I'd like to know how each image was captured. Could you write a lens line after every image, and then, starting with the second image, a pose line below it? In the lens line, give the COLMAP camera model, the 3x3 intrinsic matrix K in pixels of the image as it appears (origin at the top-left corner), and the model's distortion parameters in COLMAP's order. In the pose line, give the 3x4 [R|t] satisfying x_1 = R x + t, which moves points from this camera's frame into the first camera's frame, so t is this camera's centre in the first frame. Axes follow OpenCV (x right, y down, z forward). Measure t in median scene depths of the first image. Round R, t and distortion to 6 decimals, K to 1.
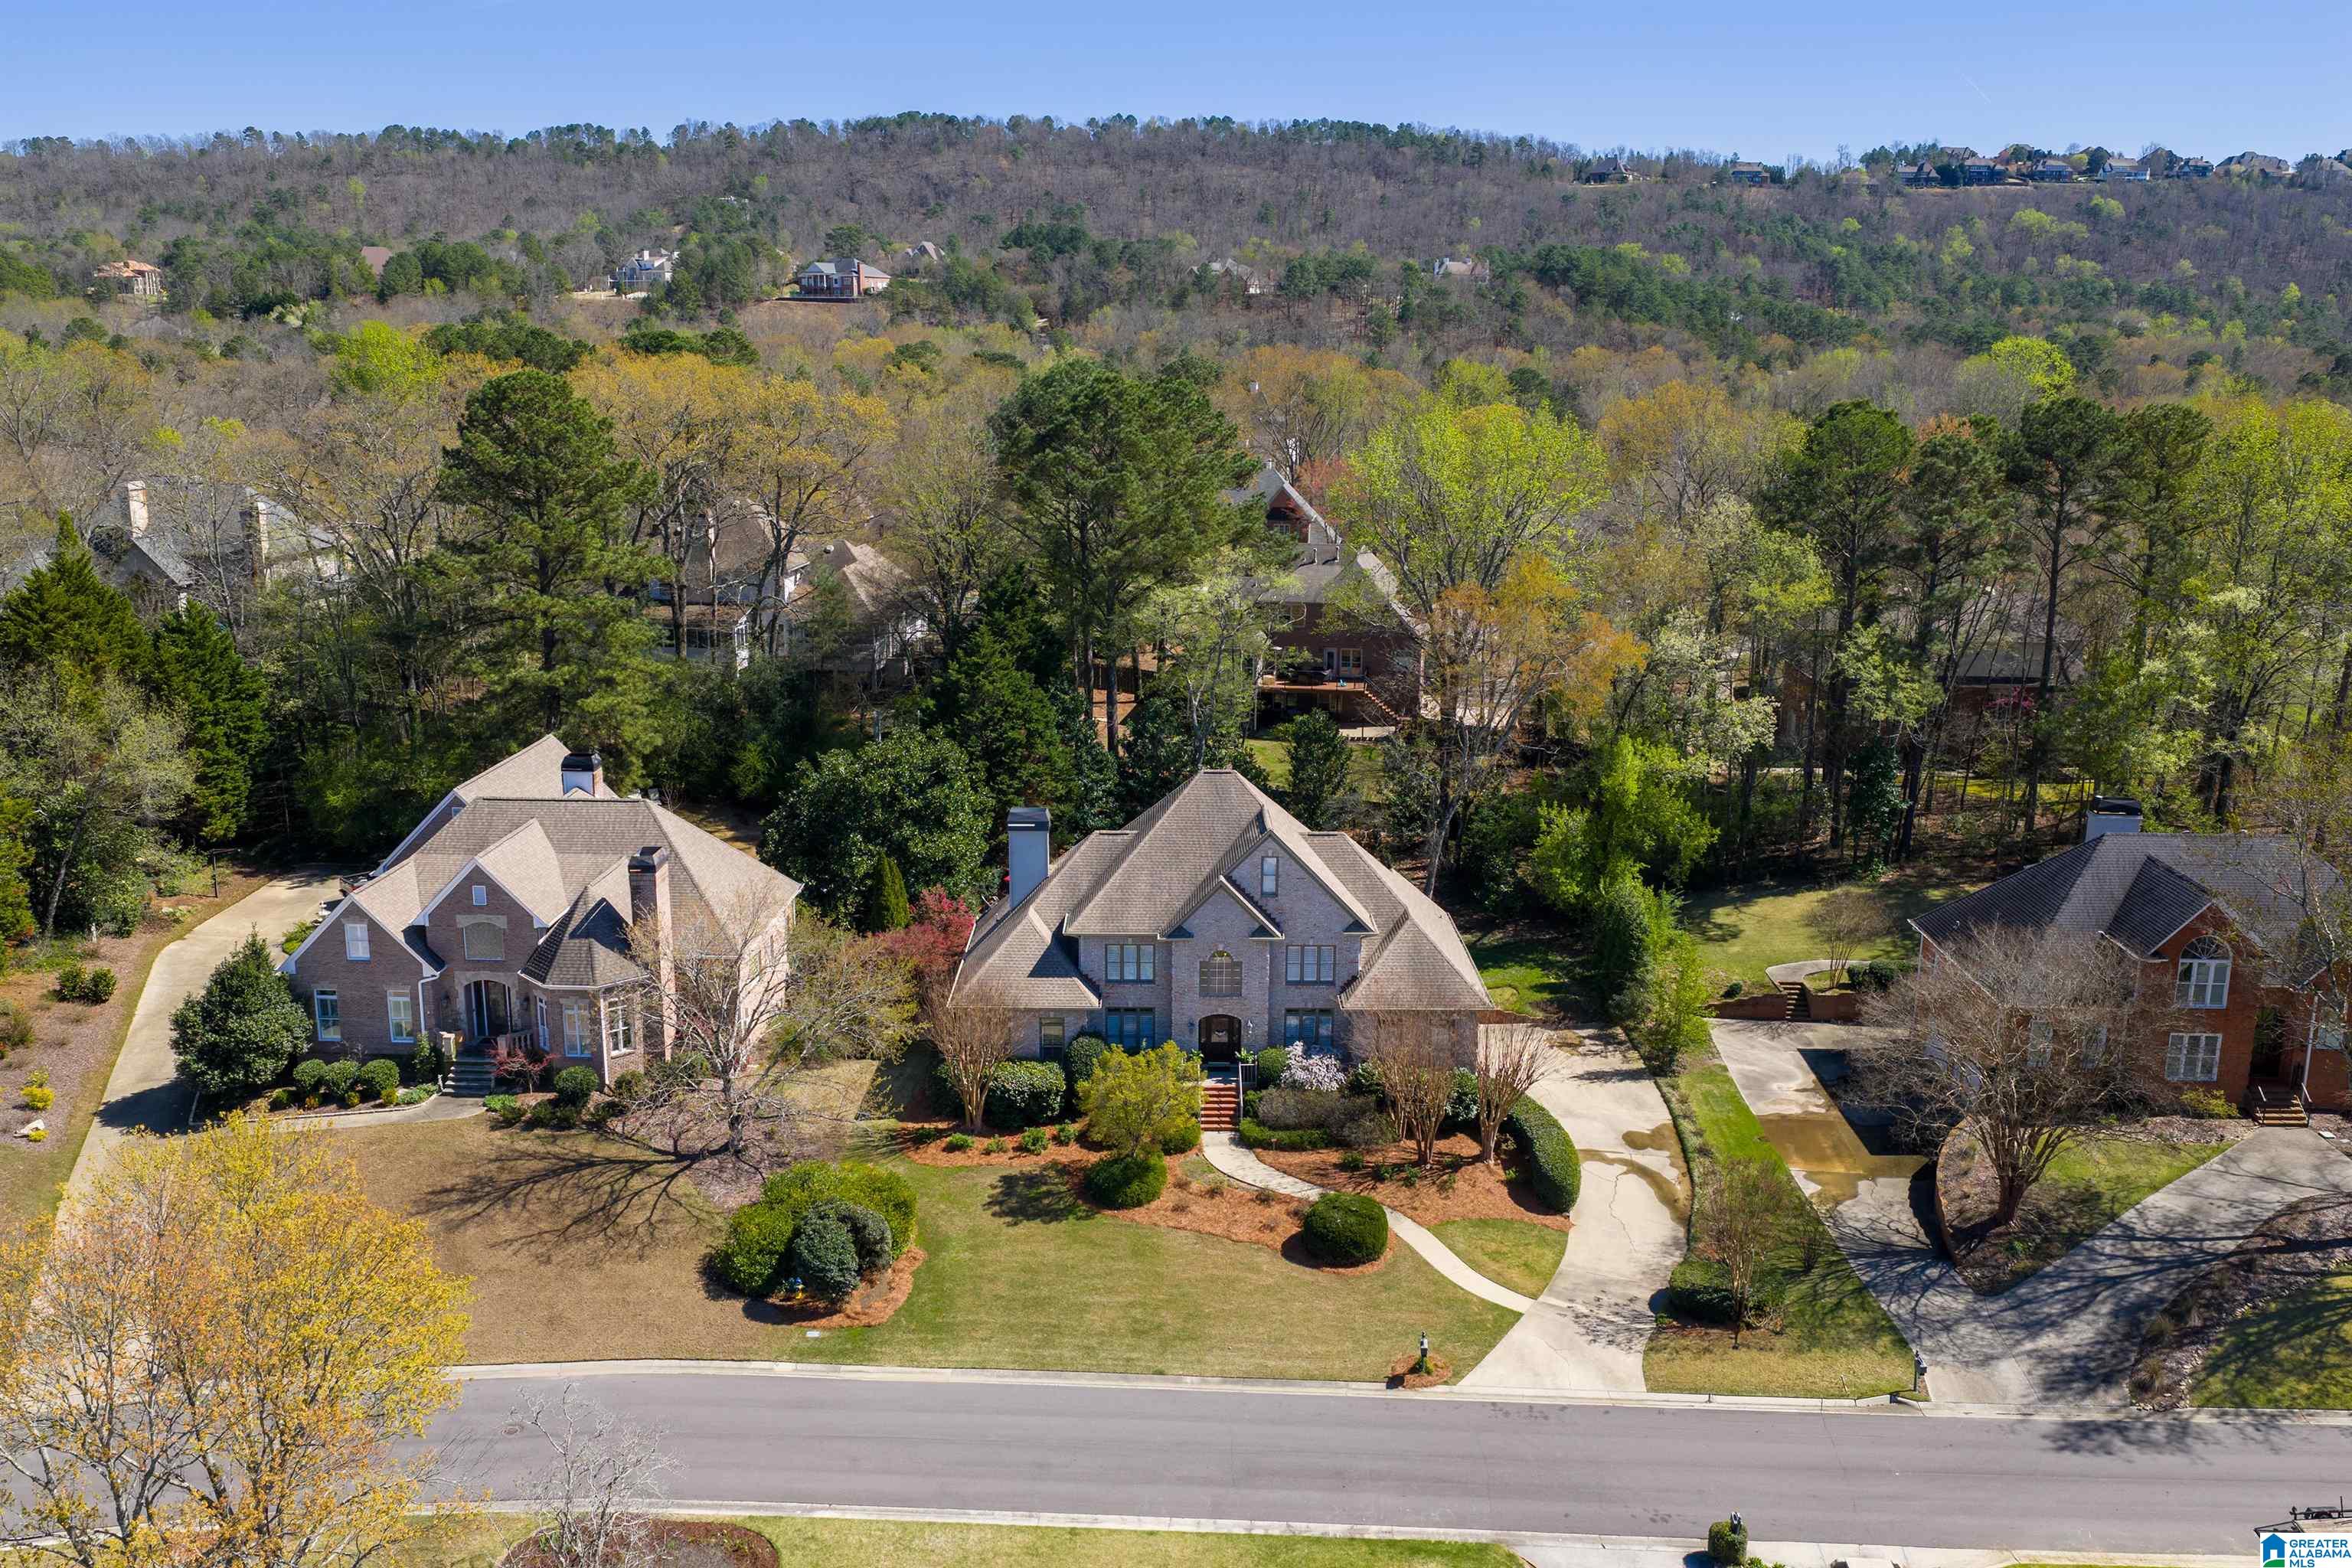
lens RADIAL K [[1942.7, 0, 1177.9], [0, 1942.7, 787.9], [0, 0, 1]] dist [0.006521, -0.010302]
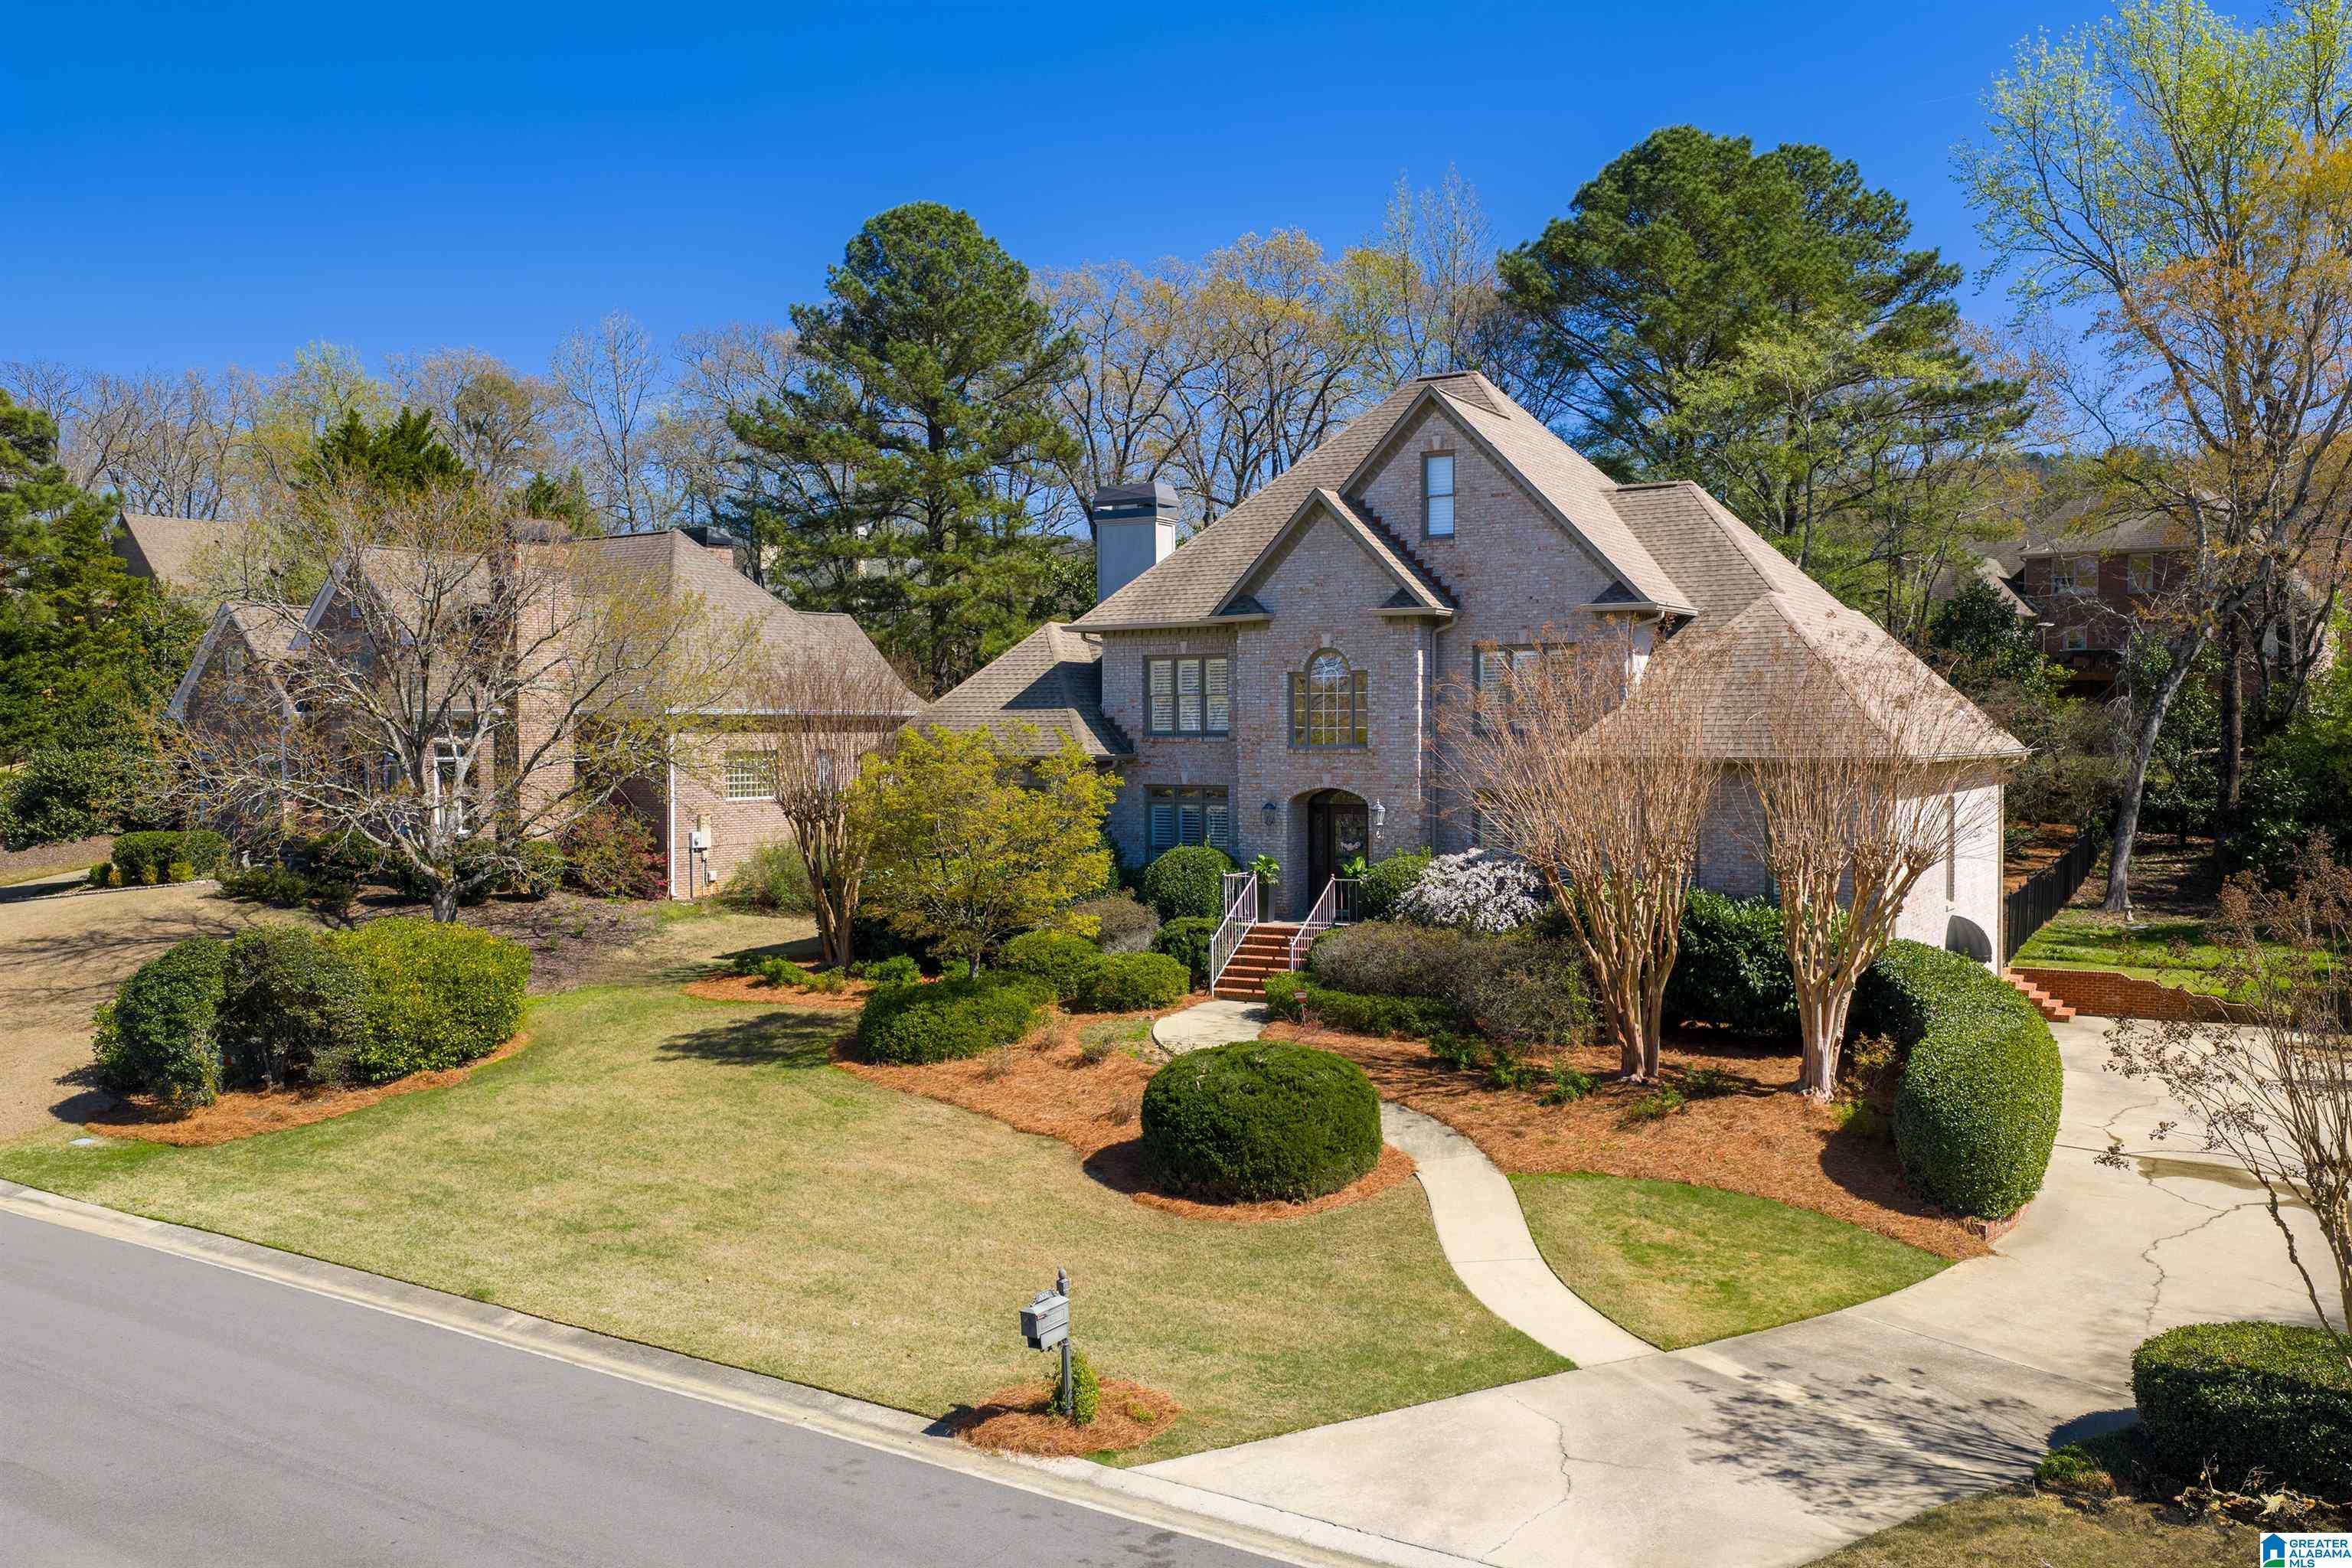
lens RADIAL K [[1942.7, 0, 1184.6], [0, 1942.7, 786.0], [0, 0, 1]] dist [0.006521, -0.010302]
pose [[0.857320, 0.004869, -0.514760, 0.244616], [-0.108633, 0.979148, -0.171664, 0.208008], [0.503190, 0.203091, 0.839972, 0.600460]]
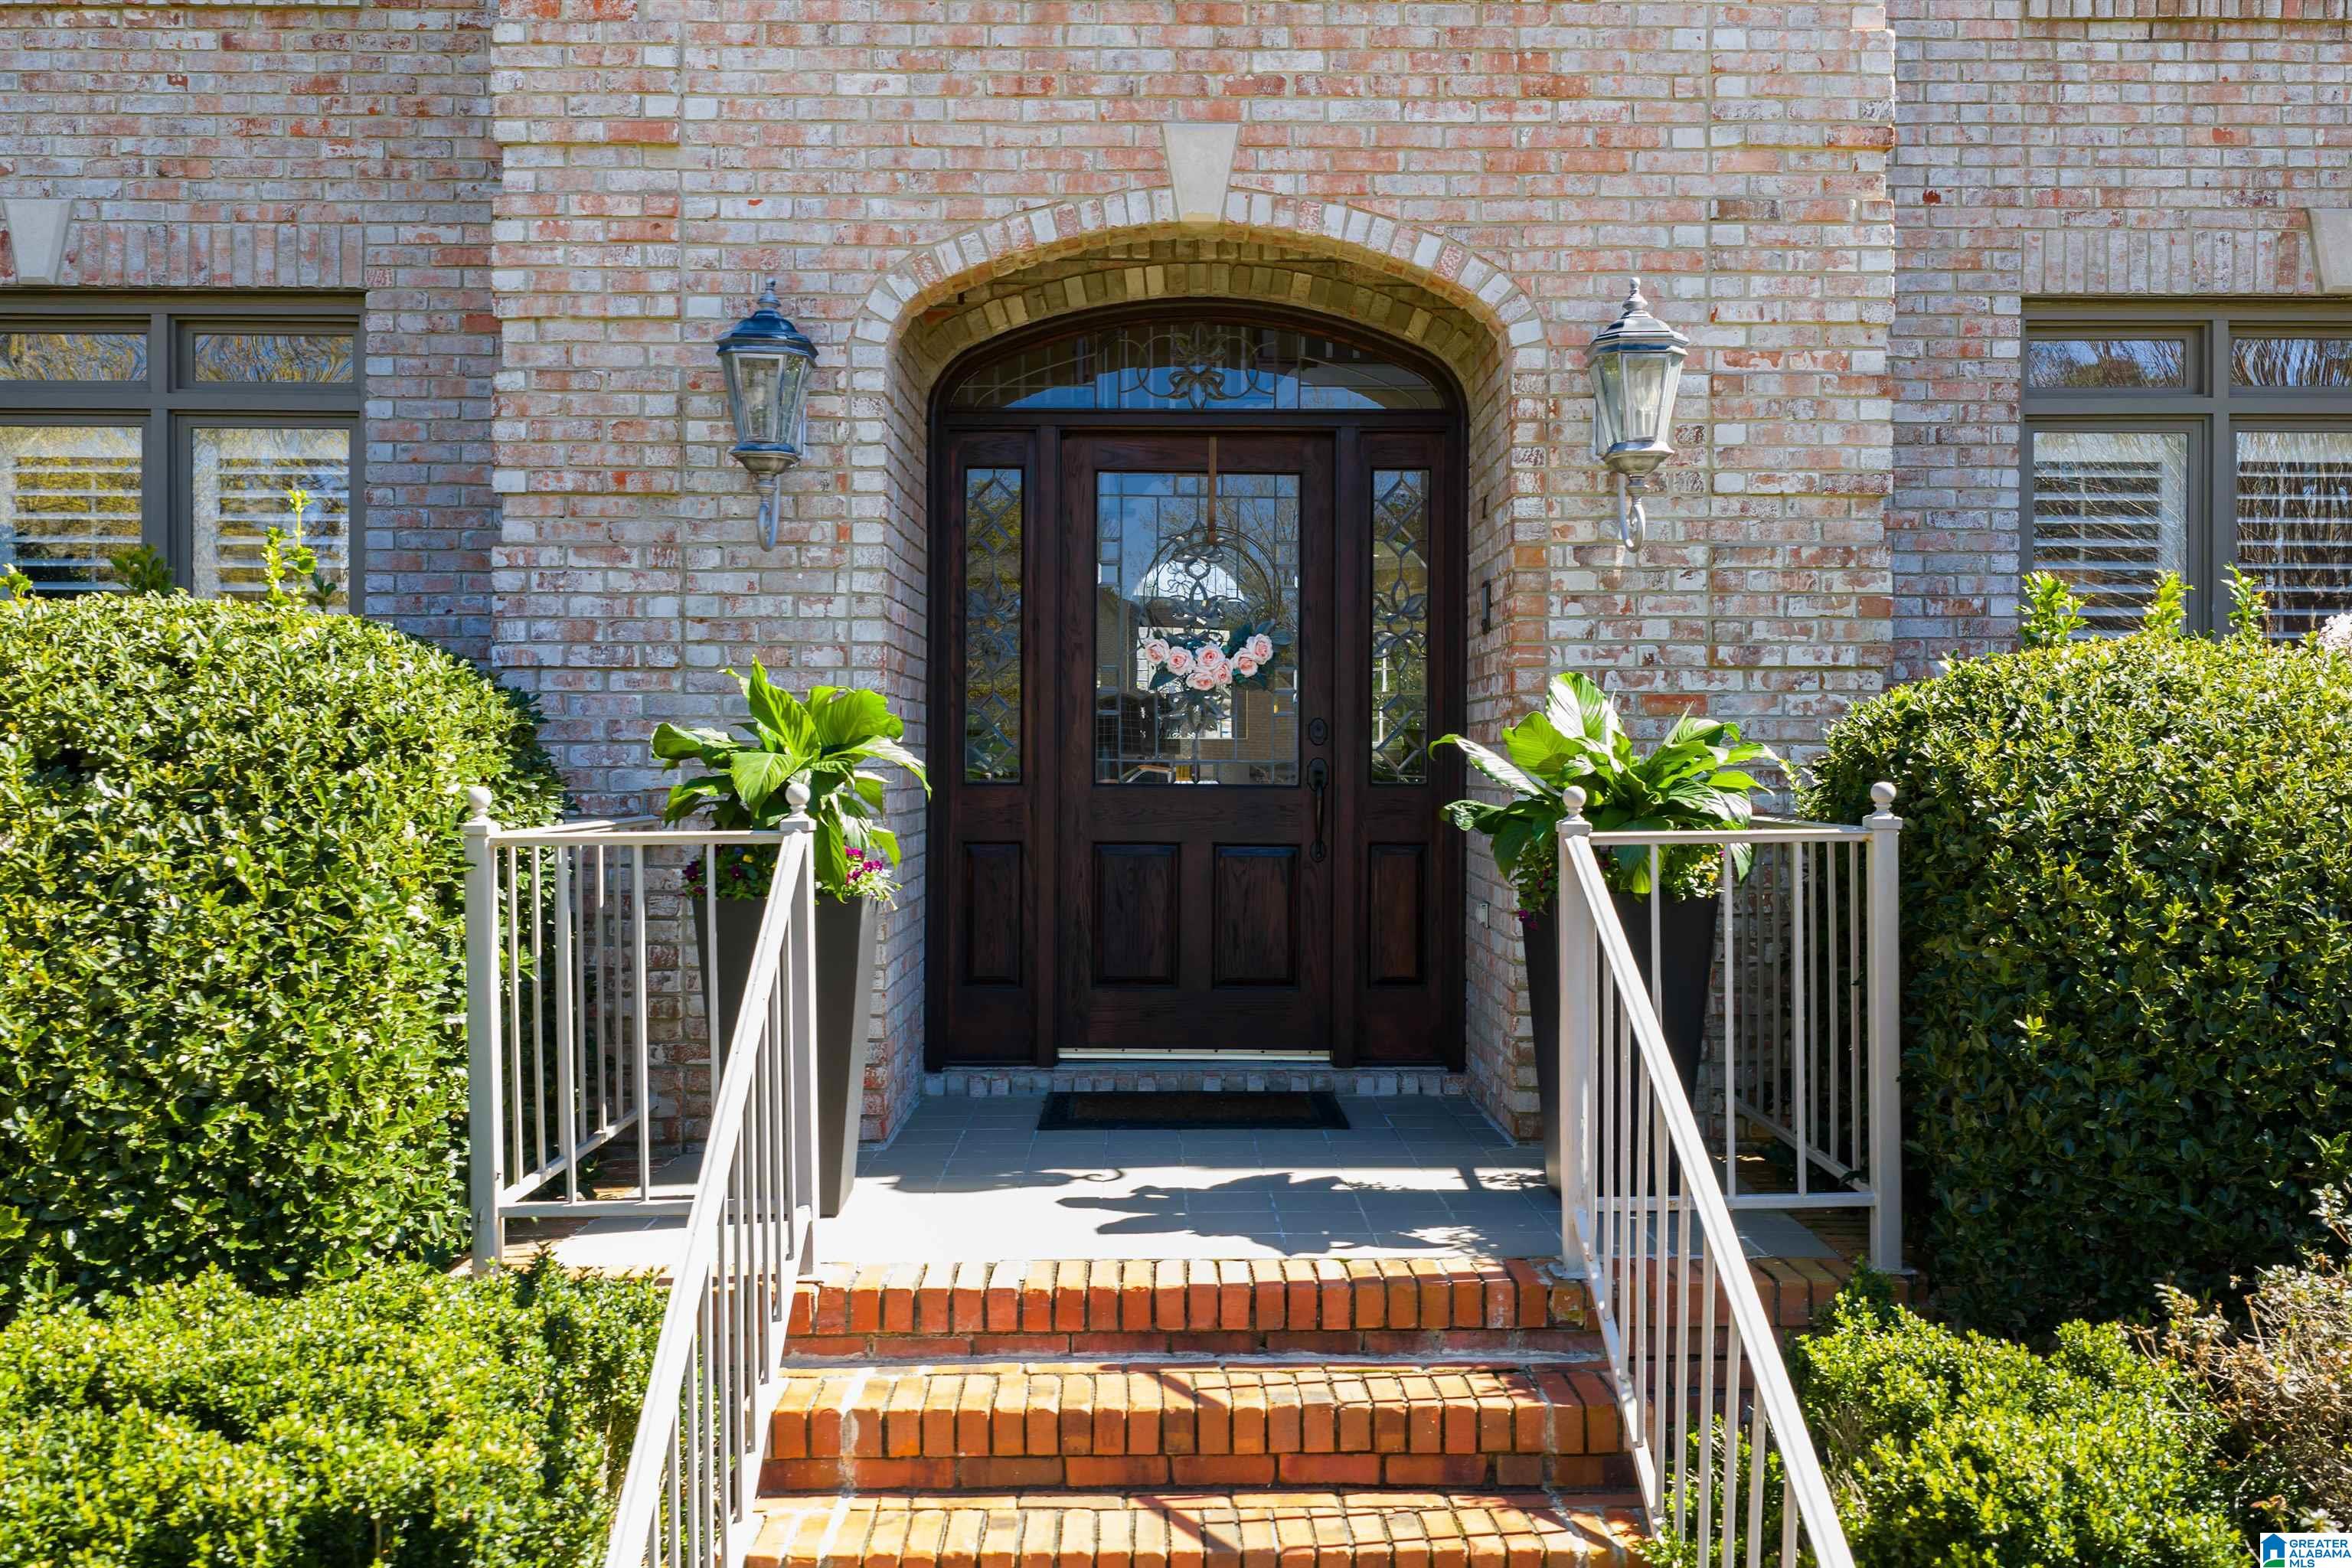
lens RADIAL K [[1942.7, 0, 1172.4], [0, 1942.7, 783.7], [0, 0, 1]] dist [0.006521, -0.010302]
pose [[0.999994, -0.003364, 0.000791, 0.021440], [0.003456, 0.975627, -0.219406, 0.155581], [-0.000034, 0.219408, 0.975633, 0.966840]]
